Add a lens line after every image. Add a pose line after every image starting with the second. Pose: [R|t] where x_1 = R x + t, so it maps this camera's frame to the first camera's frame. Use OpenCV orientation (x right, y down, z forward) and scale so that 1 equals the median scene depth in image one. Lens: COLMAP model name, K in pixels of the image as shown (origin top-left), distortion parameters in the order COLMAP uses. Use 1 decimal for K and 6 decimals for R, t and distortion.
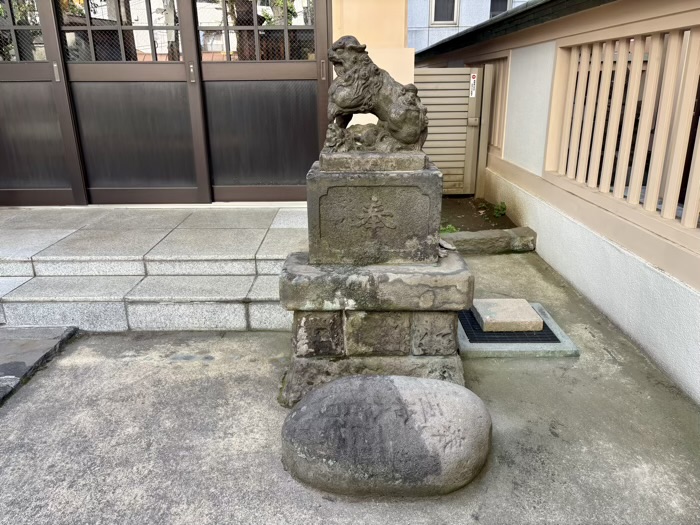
lens RADIAL K [[524.8, 0, 355.5], [0, 524.8, 261.0], [0, 0, 1]] dist [0.044443, -0.046408]
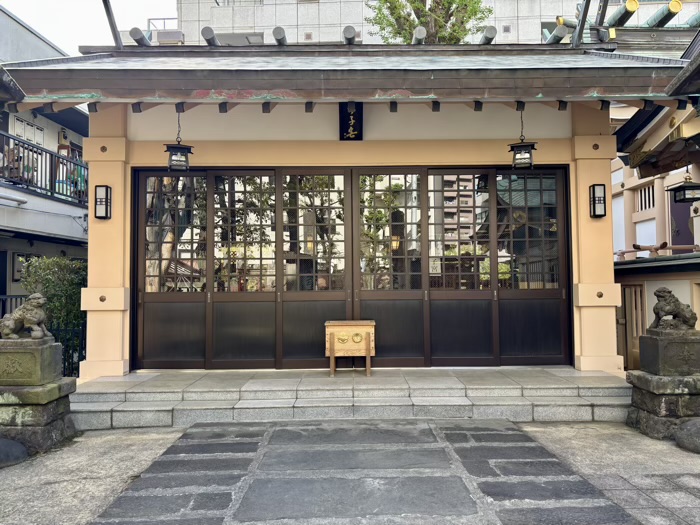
lens RADIAL K [[524.8, 0, 353.9], [0, 524.8, 265.1], [0, 0, 1]] dist [0.044443, -0.046408]
pose [[0.999997, -0.002263, -0.000993, -1.513873], [0.001747, 0.931459, -0.363841, 0.422888], [0.001748, 0.363838, 0.931461, -1.472955]]
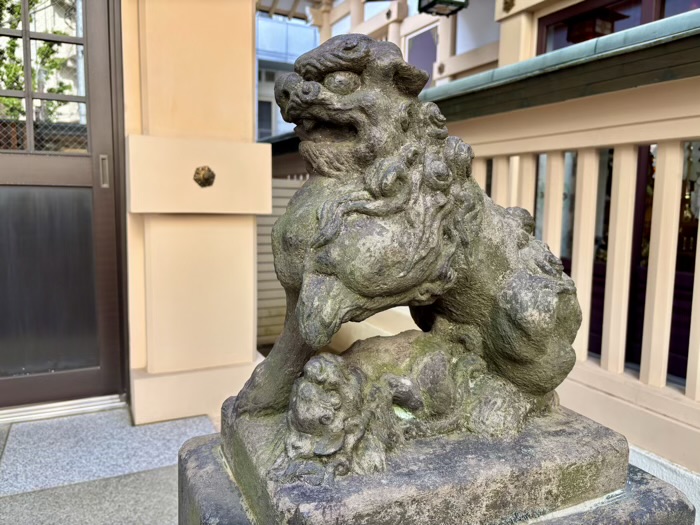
lens RADIAL K [[524.8, 0, 349.2], [0, 524.8, 267.3], [0, 0, 1]] dist [0.044443, -0.046408]
pose [[0.901890, -0.030146, 0.430912, -0.134384], [0.111904, 0.979812, -0.165666, -0.256387], [-0.417218, 0.197633, 0.887057, 0.758755]]
